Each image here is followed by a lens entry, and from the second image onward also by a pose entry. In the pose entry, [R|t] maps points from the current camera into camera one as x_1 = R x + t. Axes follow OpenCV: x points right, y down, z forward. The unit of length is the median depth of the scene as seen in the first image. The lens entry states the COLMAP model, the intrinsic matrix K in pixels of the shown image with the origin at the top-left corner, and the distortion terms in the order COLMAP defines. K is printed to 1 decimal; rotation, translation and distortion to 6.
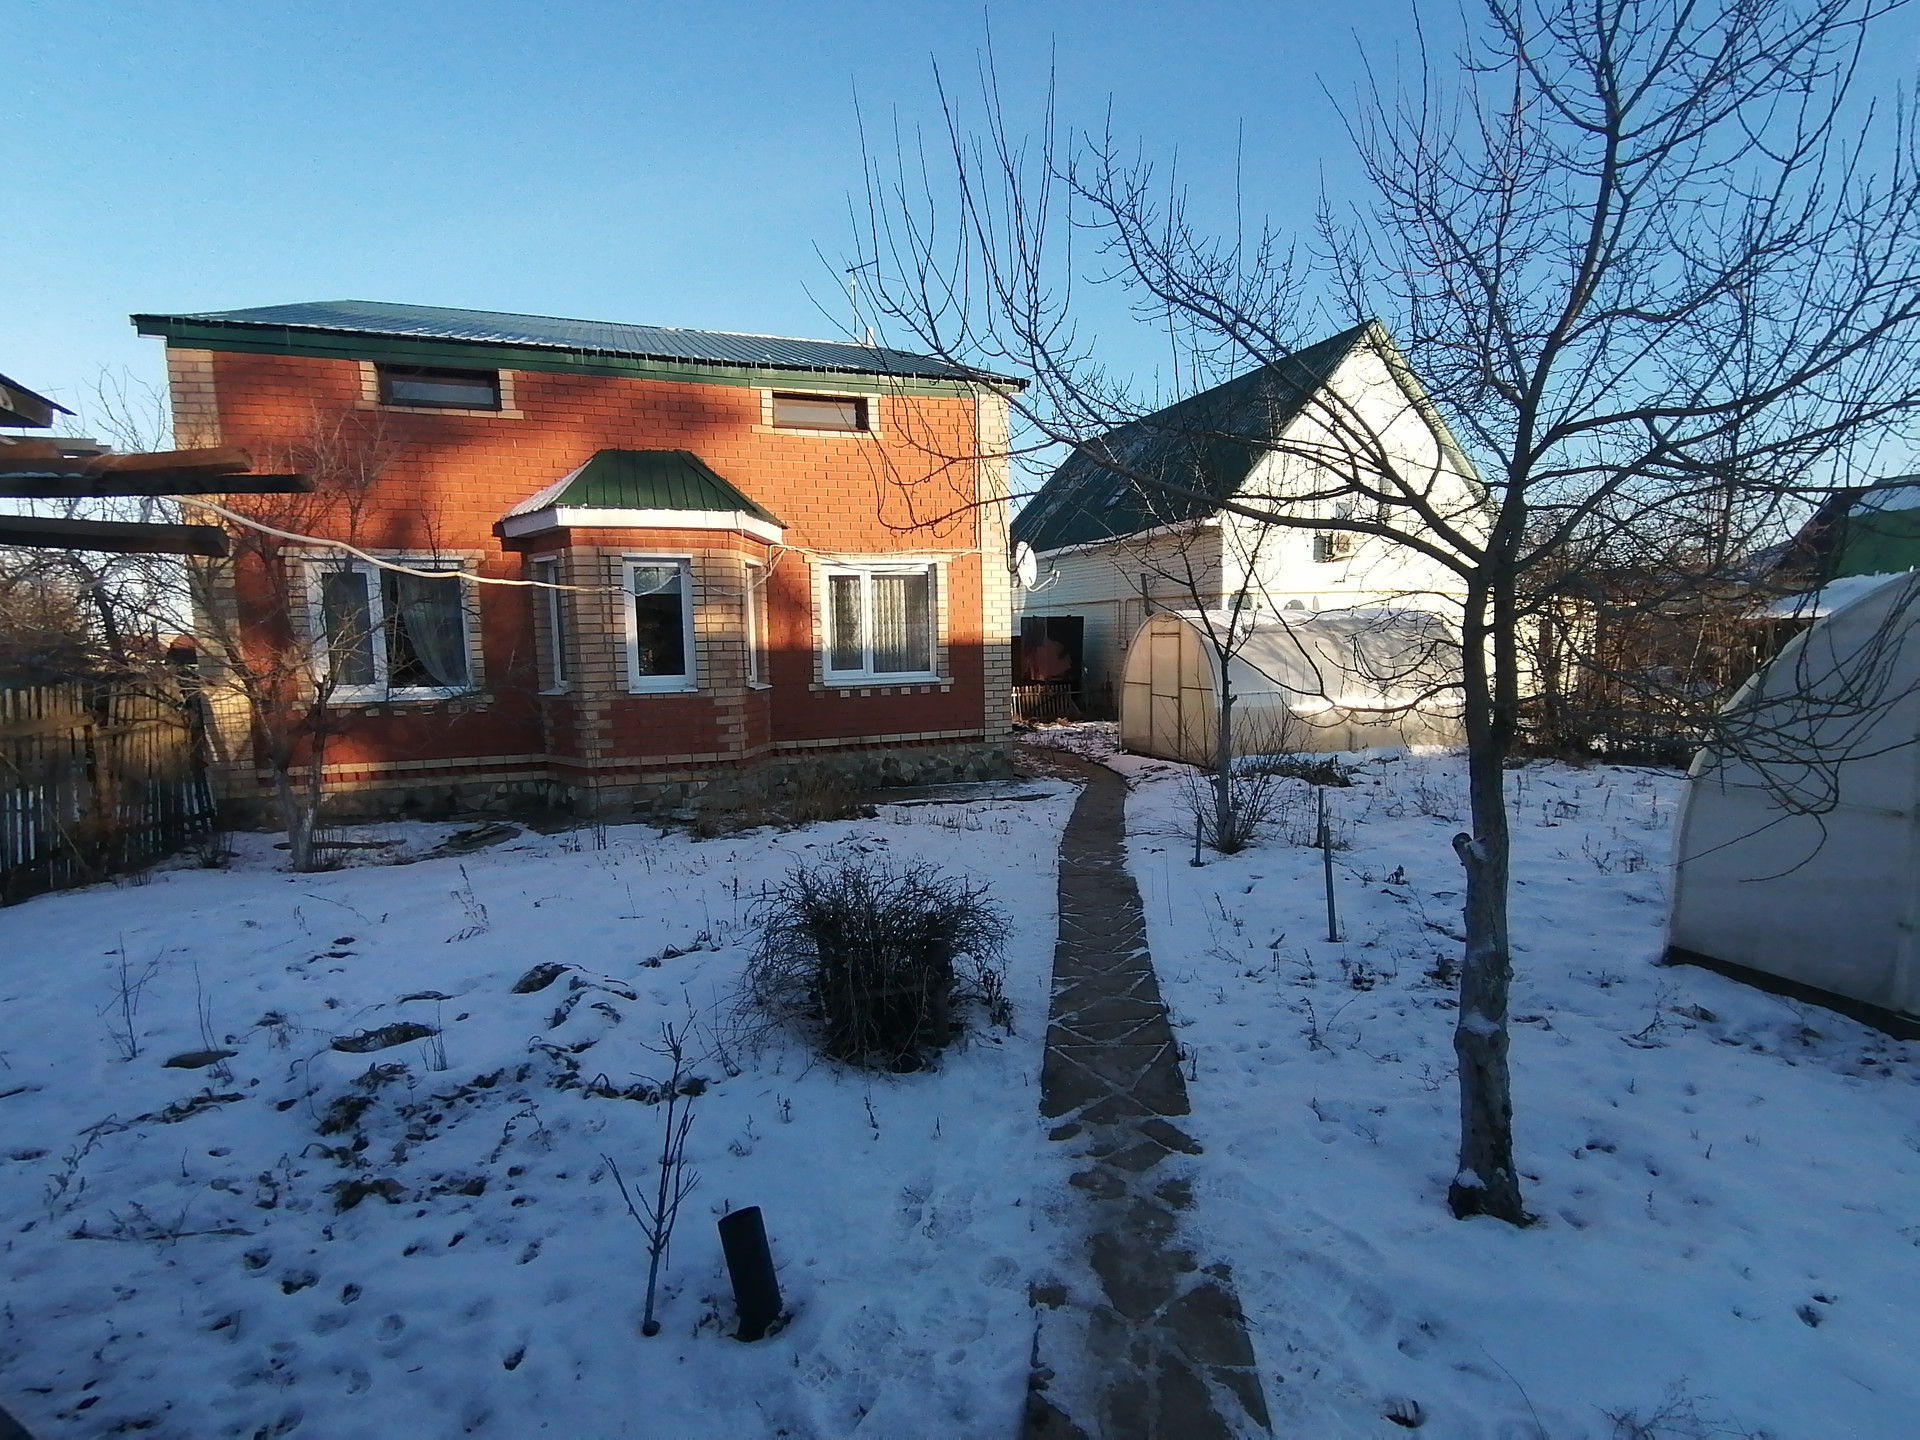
lens RADIAL K [[922.9, 0, 956.9], [0, 922.9, 725.5], [0, 0, 1]] dist [0.000558, 0.000065]
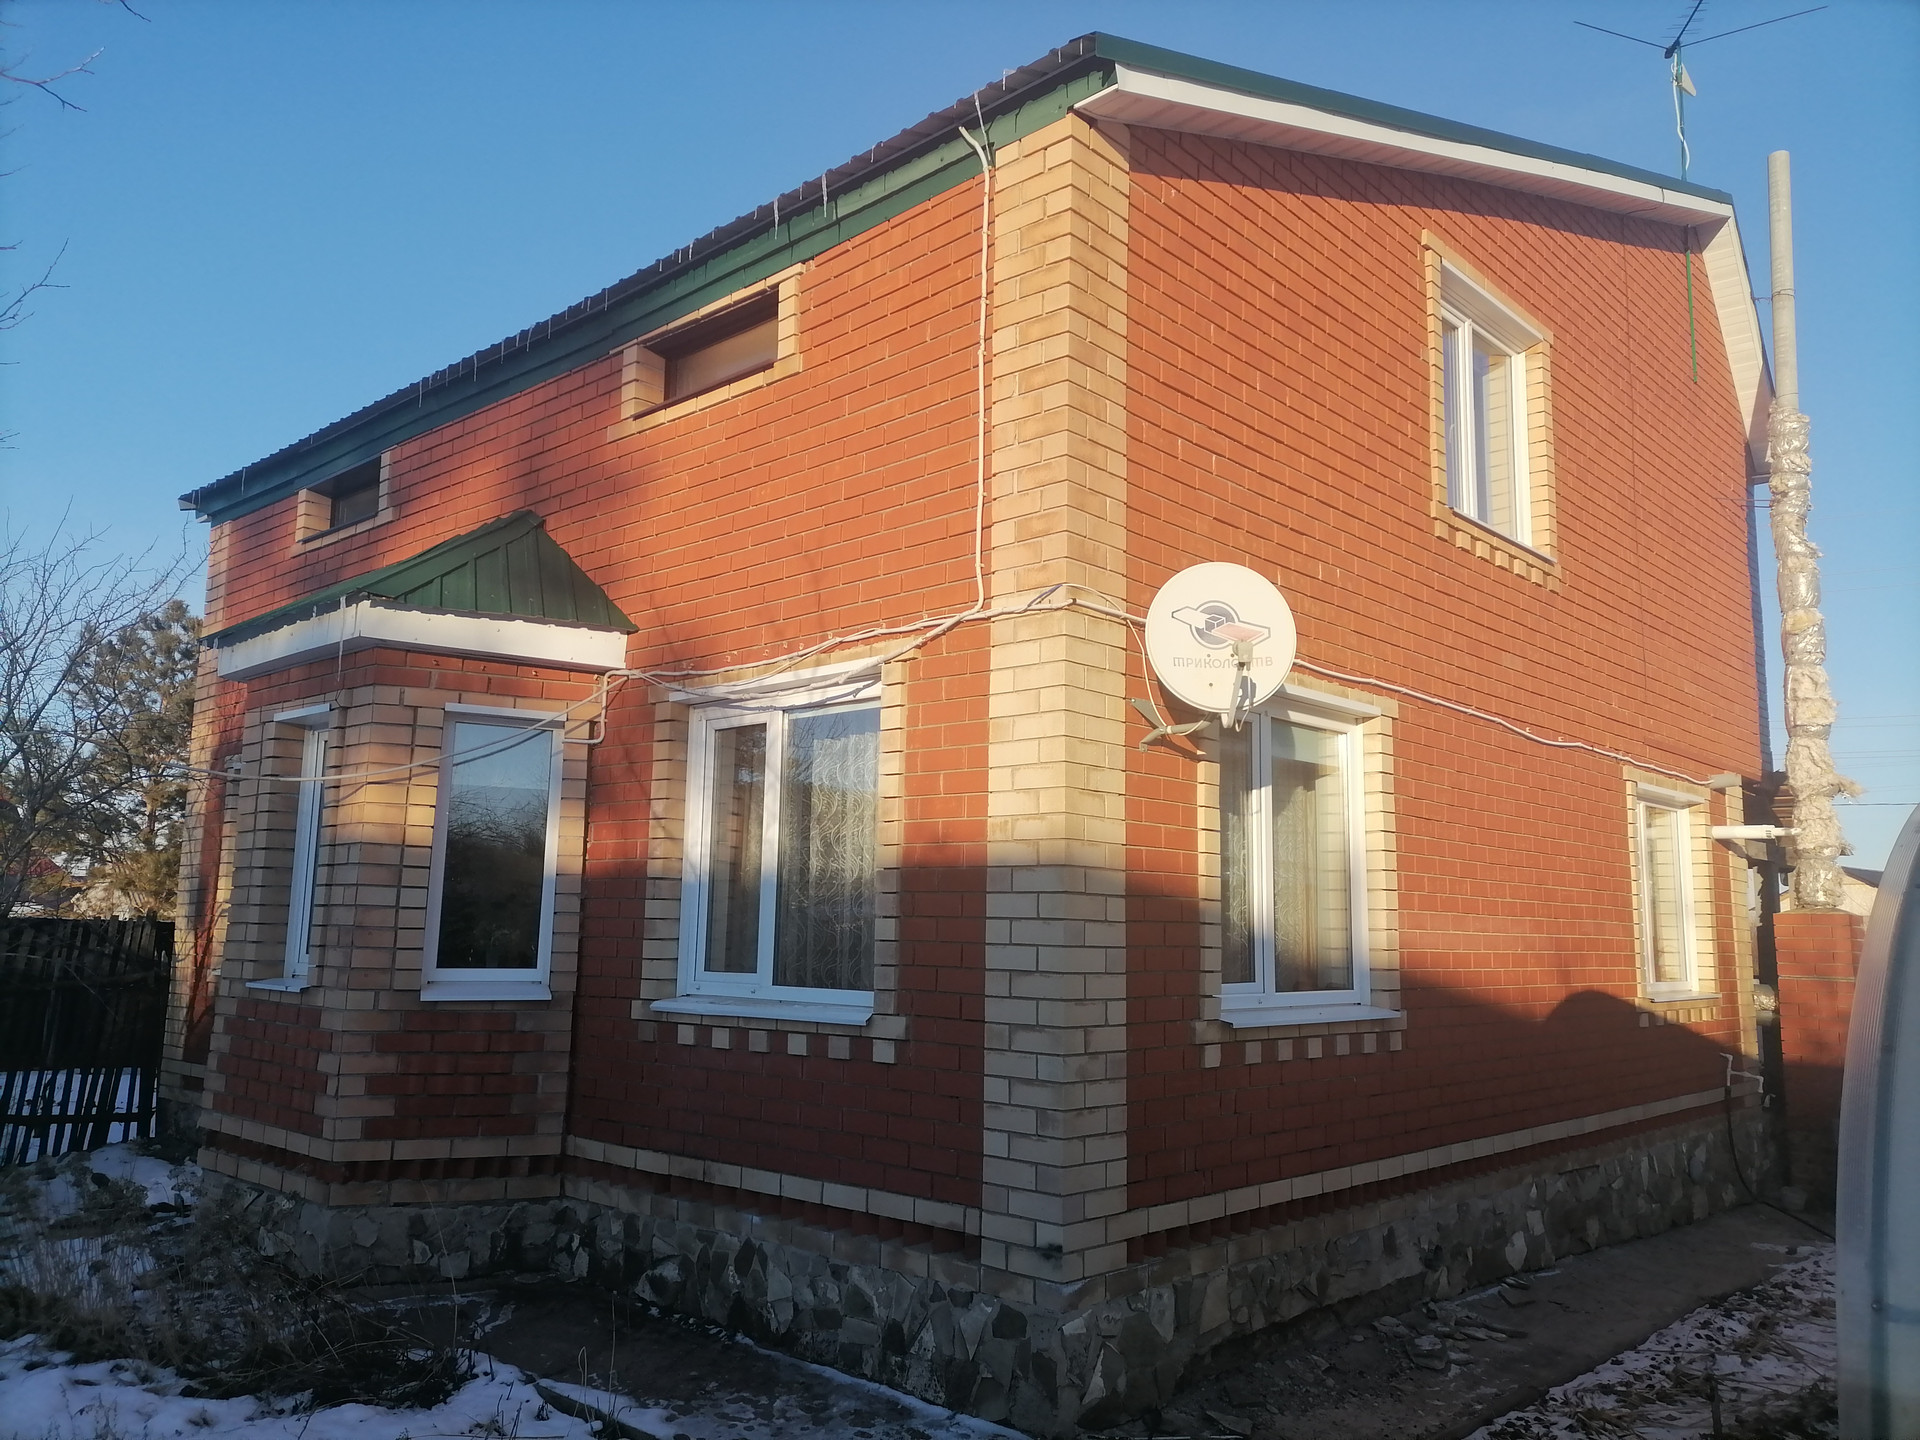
lens RADIAL K [[1445.2, 0, 961.7], [0, 1445.2, 709.9], [0, 0, 1]] dist [0.011721, 0.000362]
pose [[0.469232, -0.109008, -0.876321, 0.448708], [-0.119397, 0.975408, -0.185266, -0.066153], [0.874966, 0.191563, 0.444677, 0.792375]]
